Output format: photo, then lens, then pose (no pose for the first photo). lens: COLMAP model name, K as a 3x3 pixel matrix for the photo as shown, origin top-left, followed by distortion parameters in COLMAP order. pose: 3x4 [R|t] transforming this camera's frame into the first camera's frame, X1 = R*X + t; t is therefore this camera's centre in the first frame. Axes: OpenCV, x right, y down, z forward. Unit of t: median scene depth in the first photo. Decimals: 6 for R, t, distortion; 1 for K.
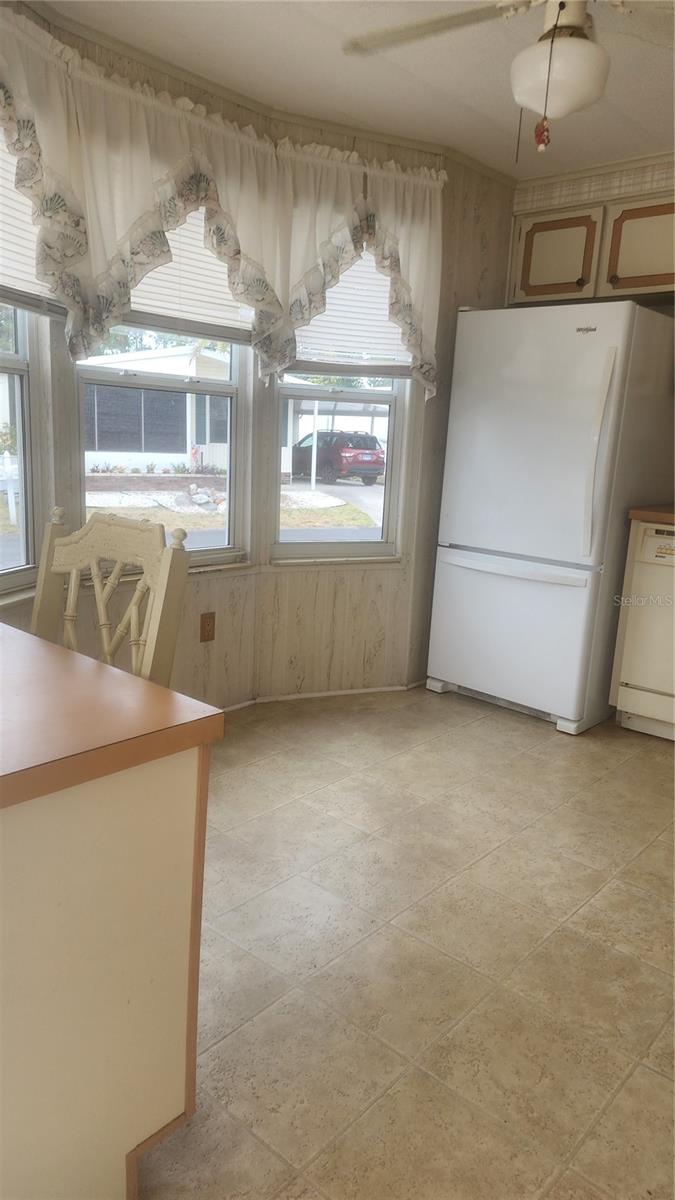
lens RADIAL K [[797.1, 0, 341.0], [0, 797.1, 597.0], [0, 0, 1]] dist [0.091324, -0.100583]
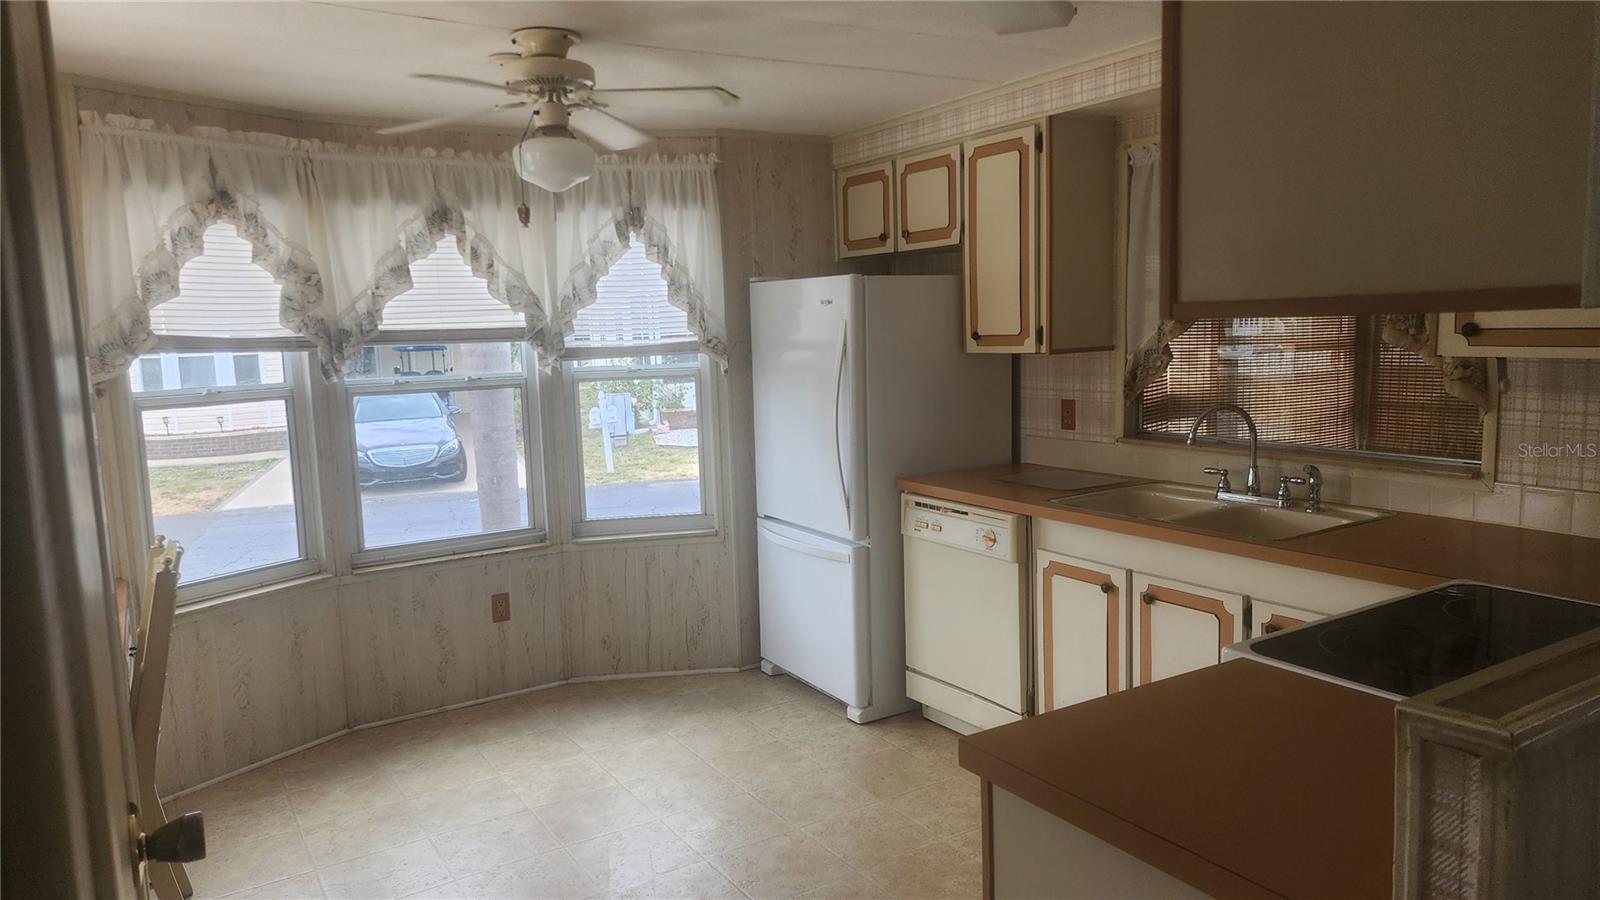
lens RADIAL K [[1062.8, 0, 800.0], [0, 1062.8, 450.0], [0, 0, 1]] dist [0.091324, -0.100583]
pose [[0.954378, -0.044865, -0.295210, 0.620292], [0.019503, 0.995903, -0.088300, -0.035542], [0.297962, 0.078514, 0.951343, -0.218112]]
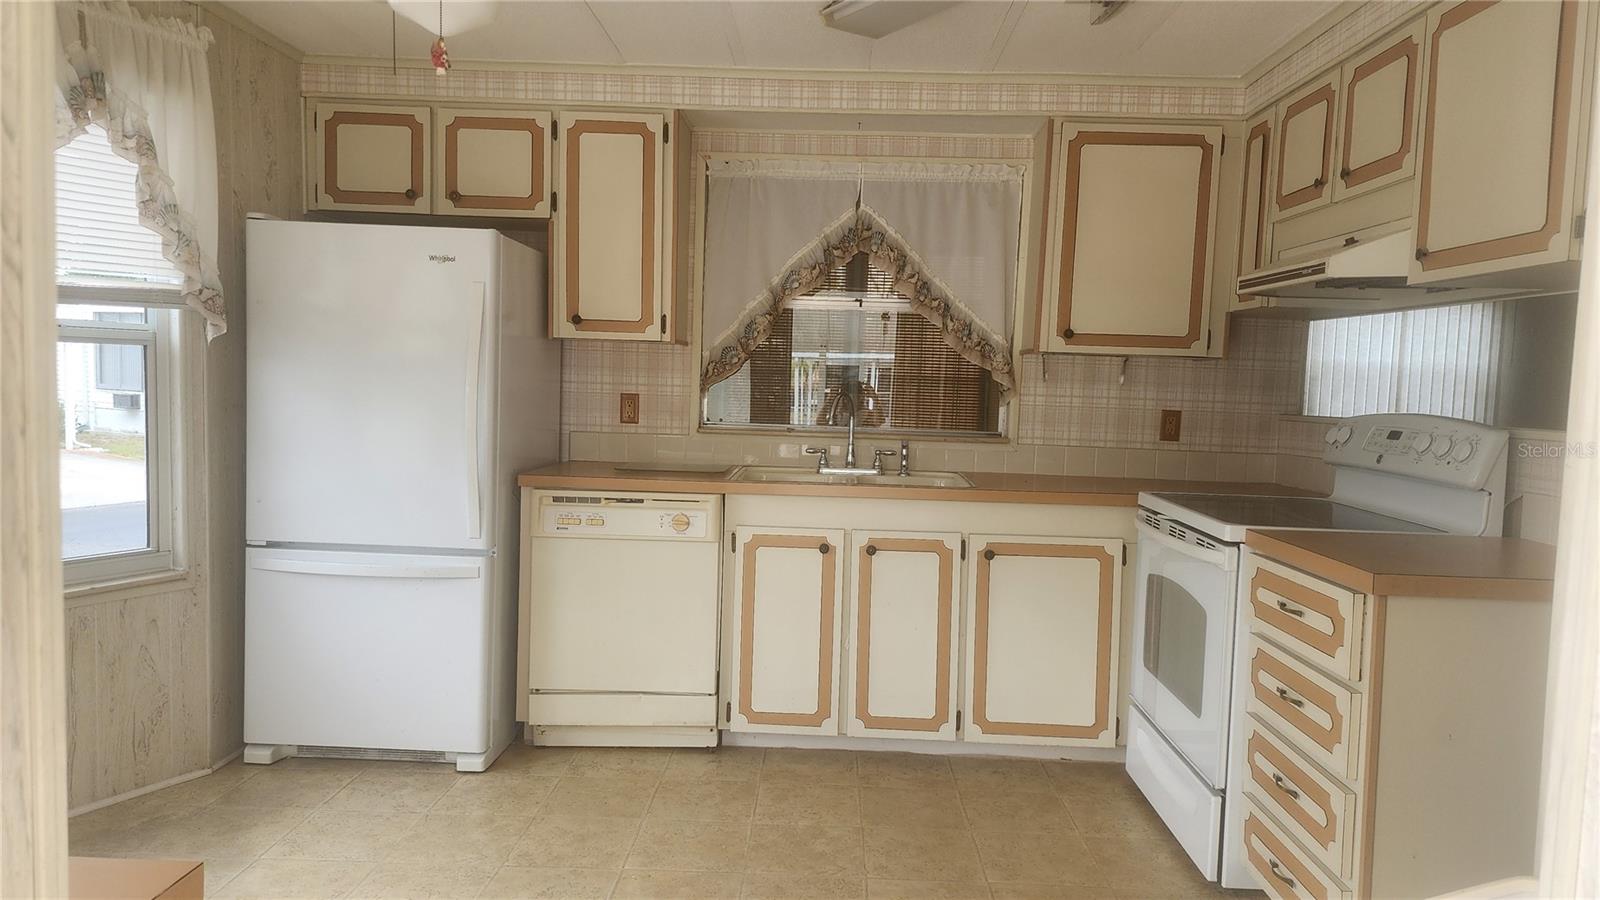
lens RADIAL K [[1073.9, 0, 806.8], [0, 1073.9, 457.8], [0, 0, 1]] dist [0.094202, -0.081025]
pose [[0.766260, -0.070759, 0.638623, -0.116951], [0.137840, 0.988880, -0.055822, -0.024151], [-0.627571, 0.130802, 0.767493, -0.027547]]
